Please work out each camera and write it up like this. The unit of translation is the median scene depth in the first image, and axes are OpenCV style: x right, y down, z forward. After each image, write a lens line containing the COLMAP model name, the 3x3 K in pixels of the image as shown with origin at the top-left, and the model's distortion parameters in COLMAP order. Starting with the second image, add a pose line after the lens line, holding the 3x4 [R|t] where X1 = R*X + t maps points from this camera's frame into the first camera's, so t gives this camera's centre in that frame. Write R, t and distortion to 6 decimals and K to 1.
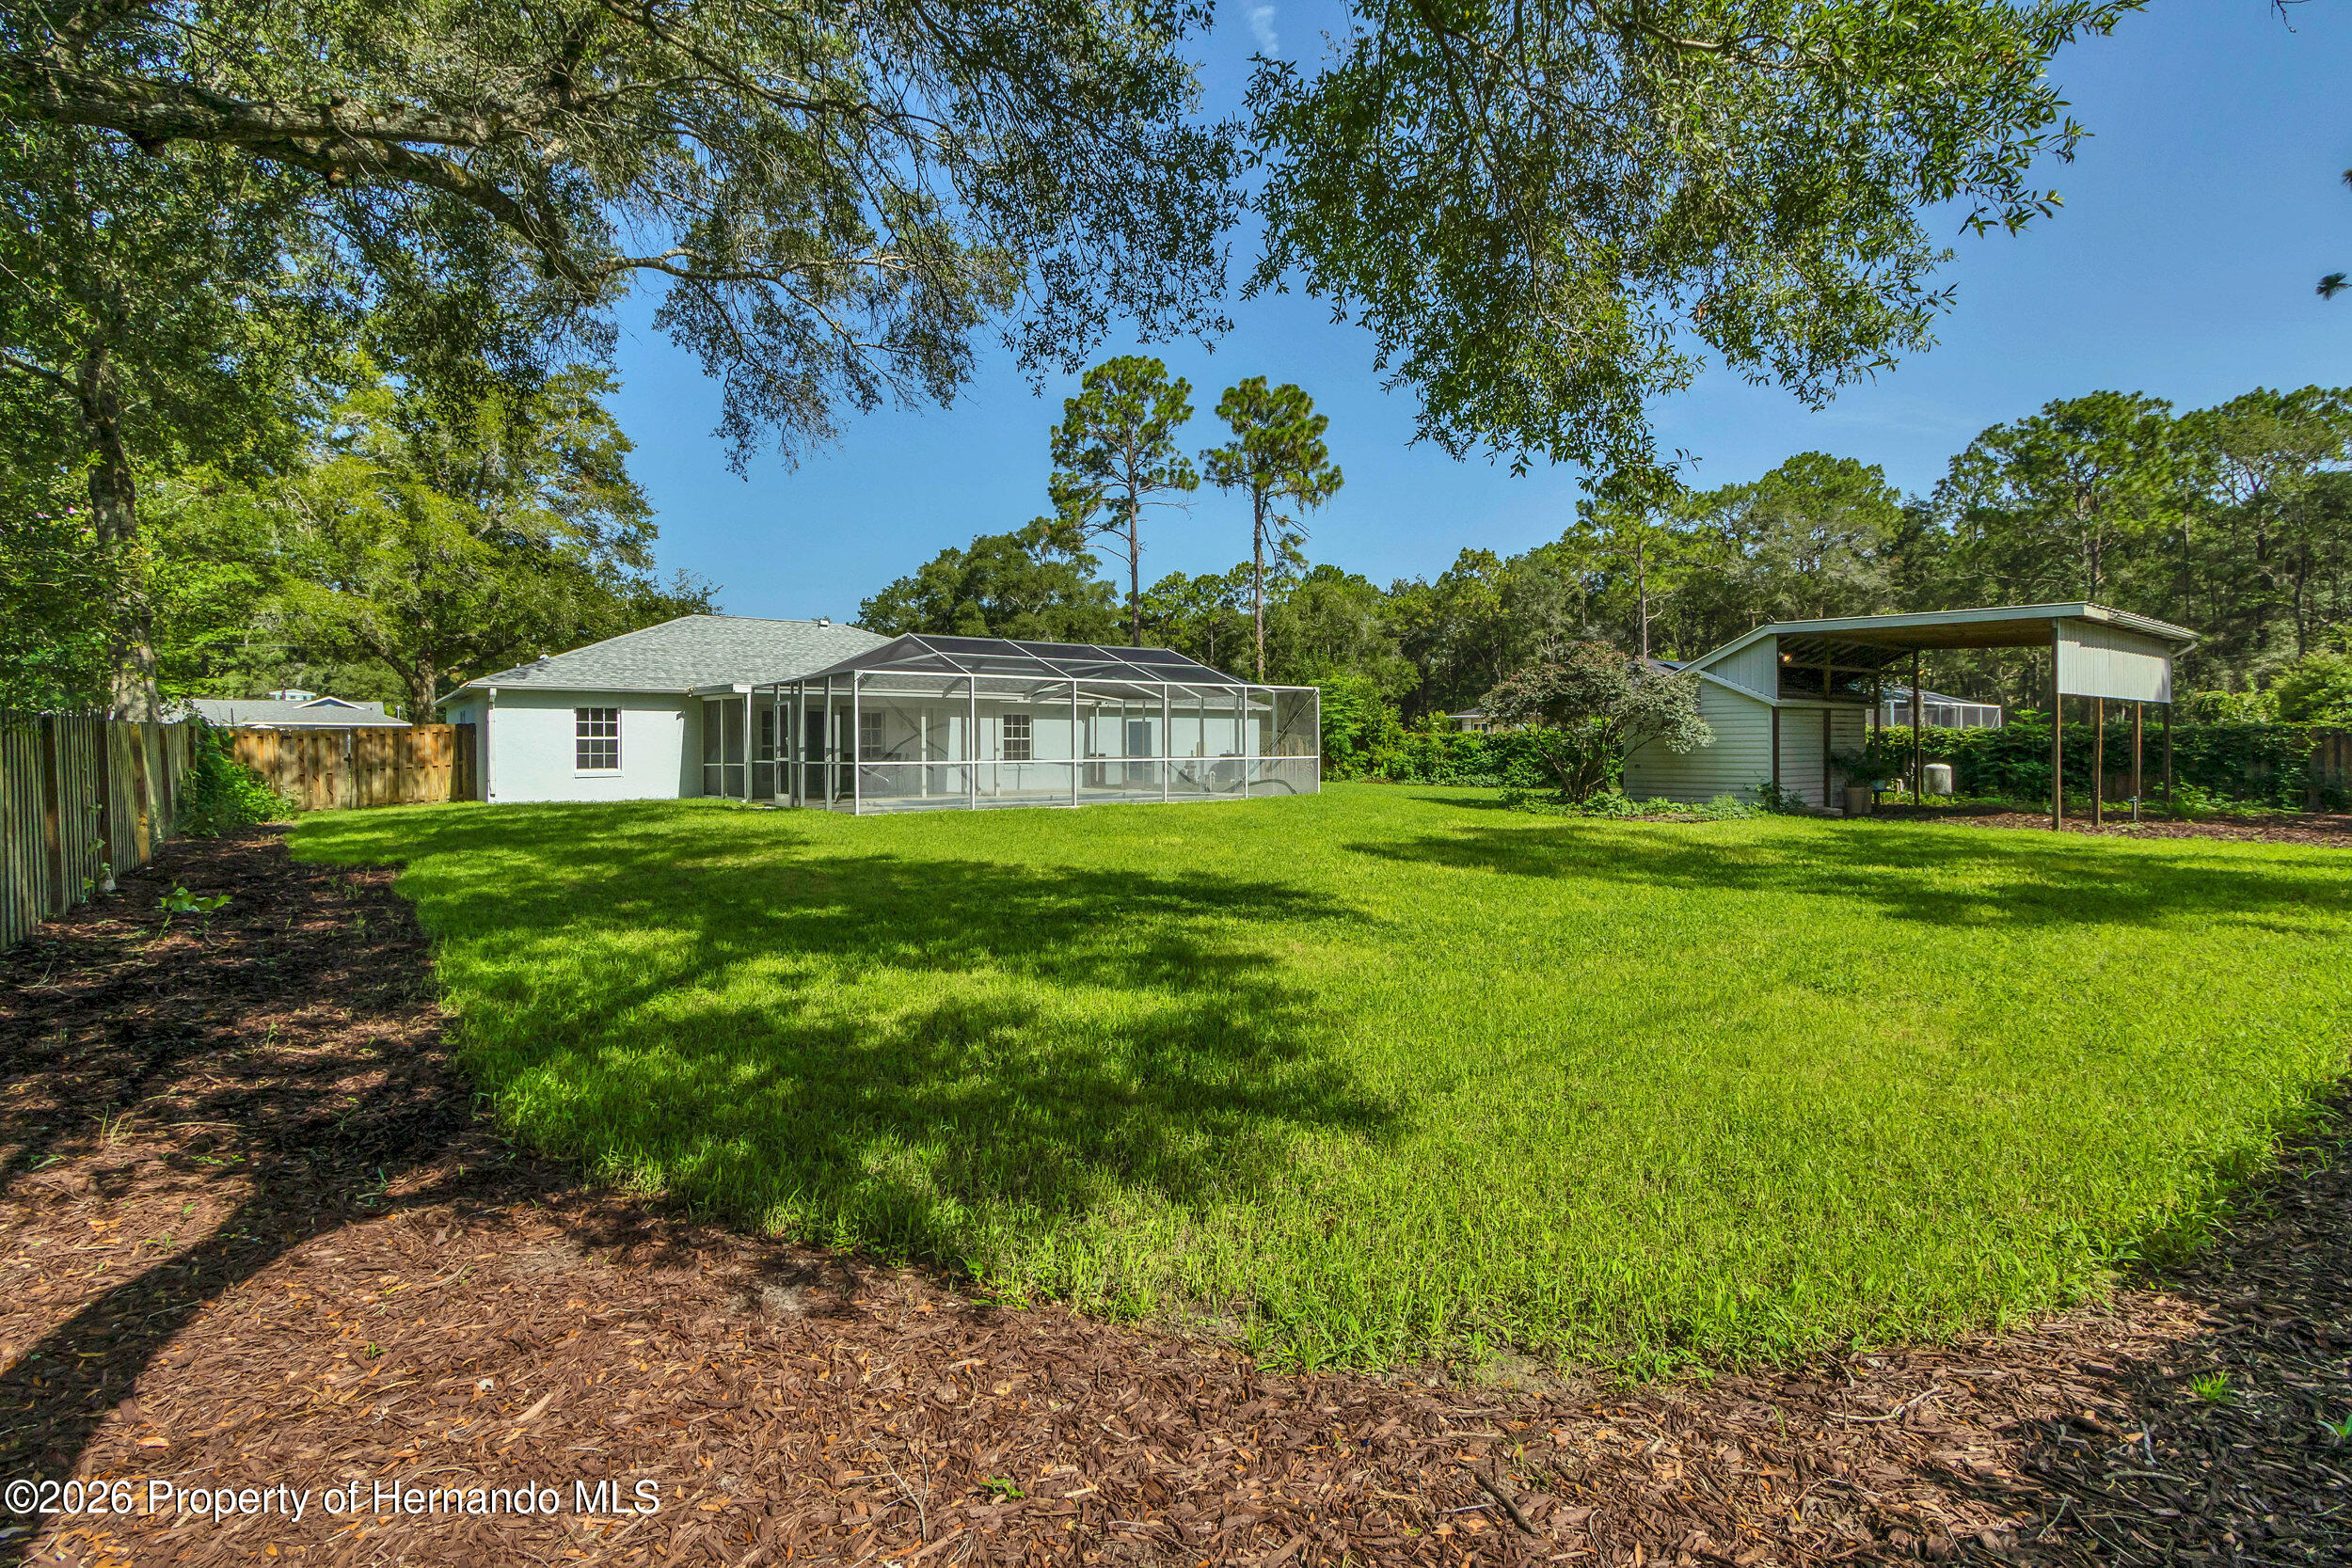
lens RADIAL K [[1087.5, 0, 1170.4], [0, 1087.5, 752.1], [0, 0, 1]] dist [0.002034, 0.001020]
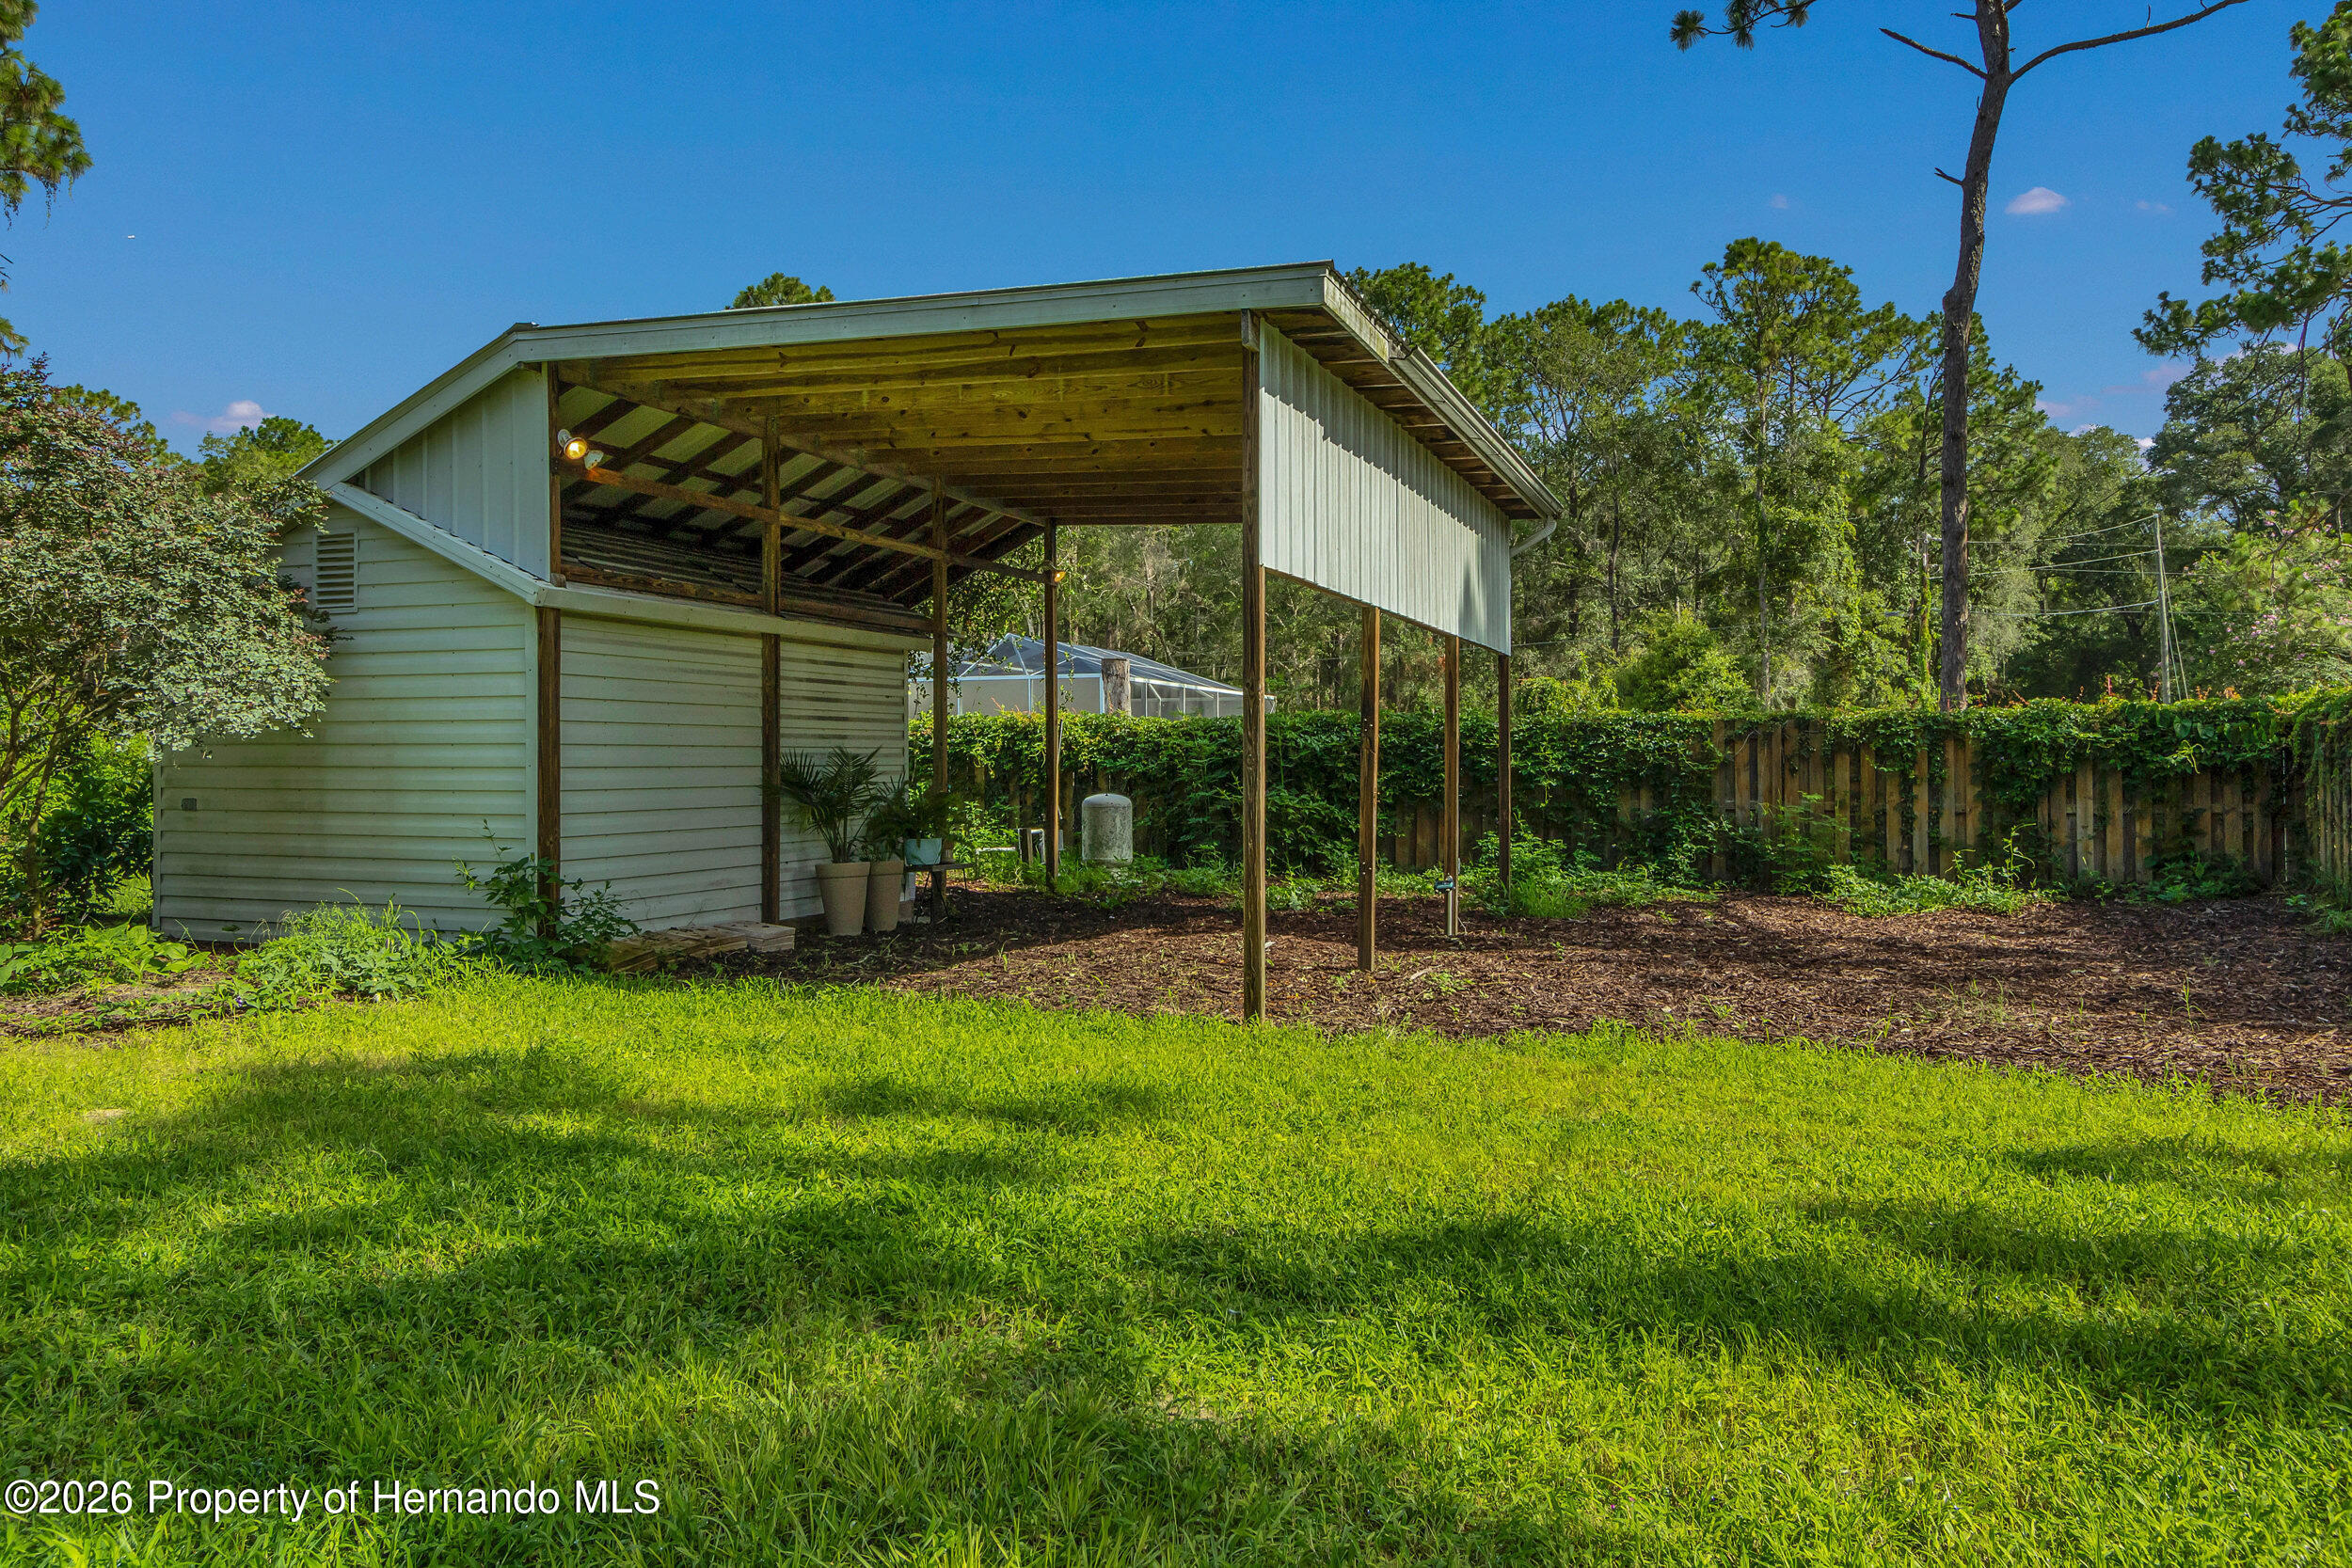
lens RADIAL K [[1087.5, 0, 1170.4], [0, 1087.5, 752.1], [0, 0, 1]] dist [0.002034, 0.001020]
pose [[0.887254, 0.015243, 0.461029, 0.475428], [-0.005990, 0.999750, -0.021527, 0.002876], [-0.461242, 0.016338, 0.887124, 0.541179]]
